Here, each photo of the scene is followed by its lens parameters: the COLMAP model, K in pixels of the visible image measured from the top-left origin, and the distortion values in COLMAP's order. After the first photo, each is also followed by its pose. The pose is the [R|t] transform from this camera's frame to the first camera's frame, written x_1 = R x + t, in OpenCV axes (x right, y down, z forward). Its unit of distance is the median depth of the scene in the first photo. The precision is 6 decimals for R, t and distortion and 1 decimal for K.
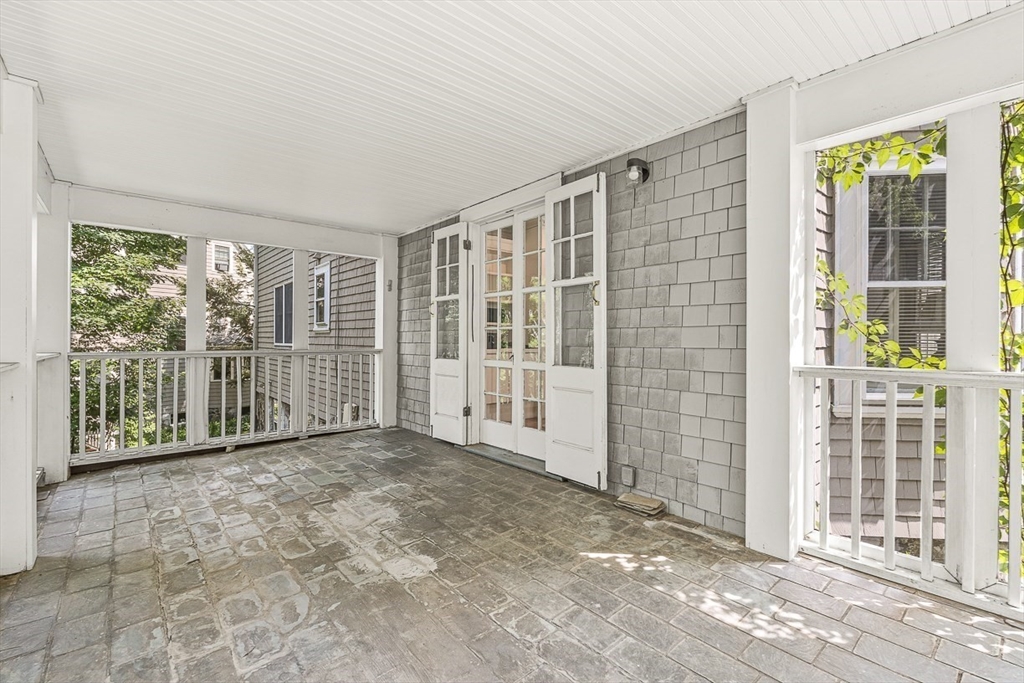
lens RADIAL K [[456.3, 0, 508.8], [0, 456.3, 340.8], [0, 0, 1]] dist [-0.000428, -0.001708]
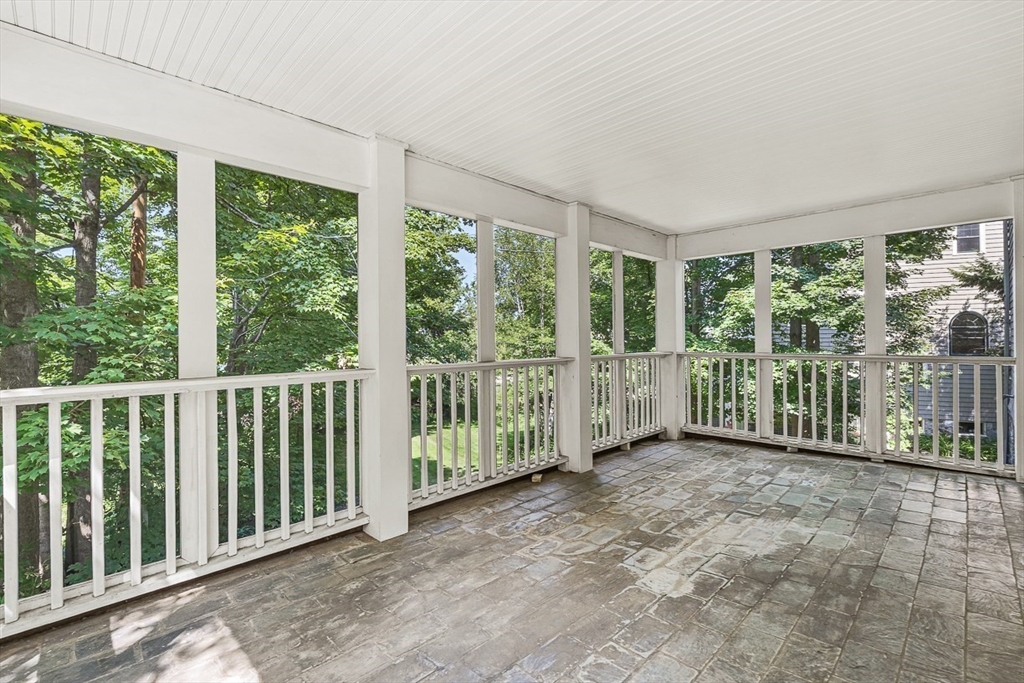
lens RADIAL K [[456.3, 0, 508.7], [0, 456.3, 339.1], [0, 0, 1]] dist [-0.000428, -0.001708]
pose [[0.083828, -0.000557, -0.996480, 0.557872], [0.003493, 0.999994, -0.000265, -0.019592], [0.996474, -0.003458, 0.083829, 0.447862]]
